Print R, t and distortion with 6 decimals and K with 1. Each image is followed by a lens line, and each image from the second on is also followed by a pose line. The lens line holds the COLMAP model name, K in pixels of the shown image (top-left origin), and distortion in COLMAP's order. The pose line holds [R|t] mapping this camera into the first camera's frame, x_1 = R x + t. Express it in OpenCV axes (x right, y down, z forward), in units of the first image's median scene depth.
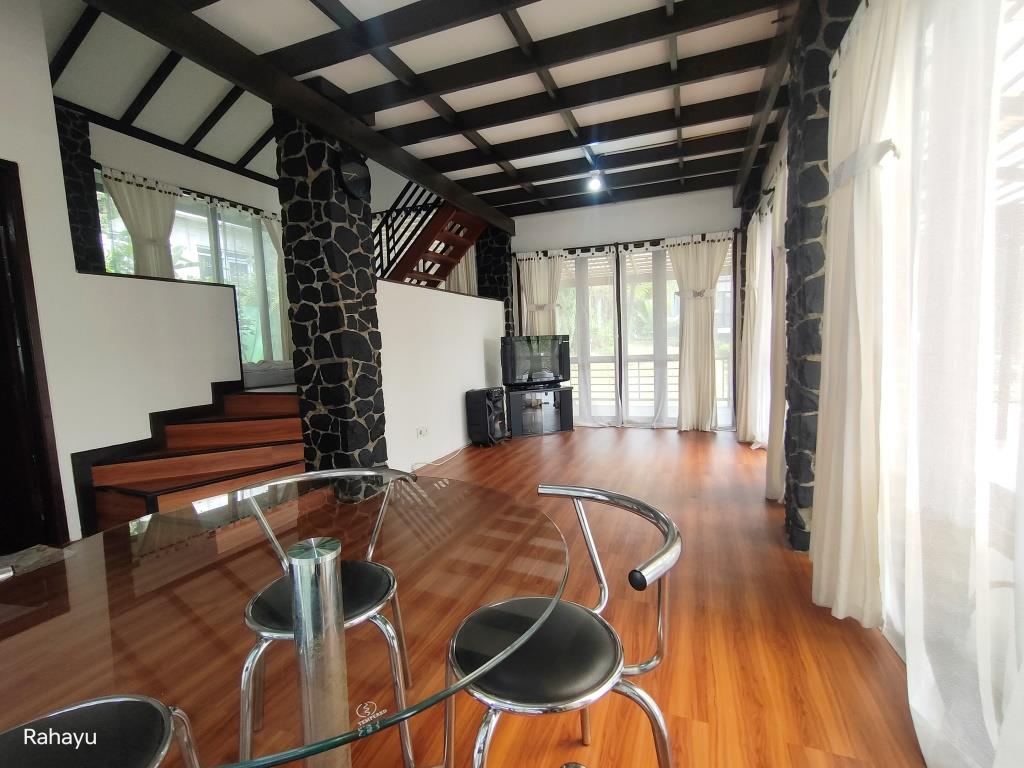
lens RADIAL K [[470.5, 0, 512.0], [0, 470.5, 384.0], [0, 0, 1]] dist [-0.000220, 0.000408]
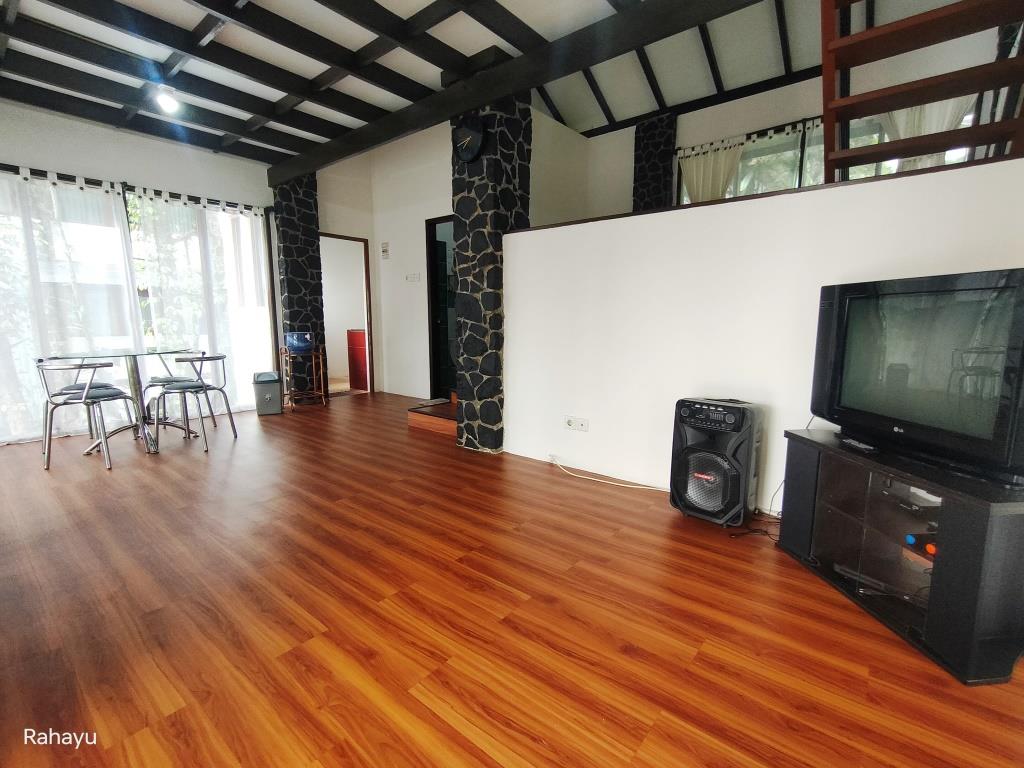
lens RADIAL K [[470.5, 0, 512.0], [0, 470.5, 384.0], [0, 0, 1]] dist [-0.000220, 0.000408]
pose [[-0.322461, 0.172893, -0.930659, 0.665999], [-0.071327, 0.975945, 0.206020, -0.136545], [0.943892, 0.132815, -0.302372, 1.431664]]
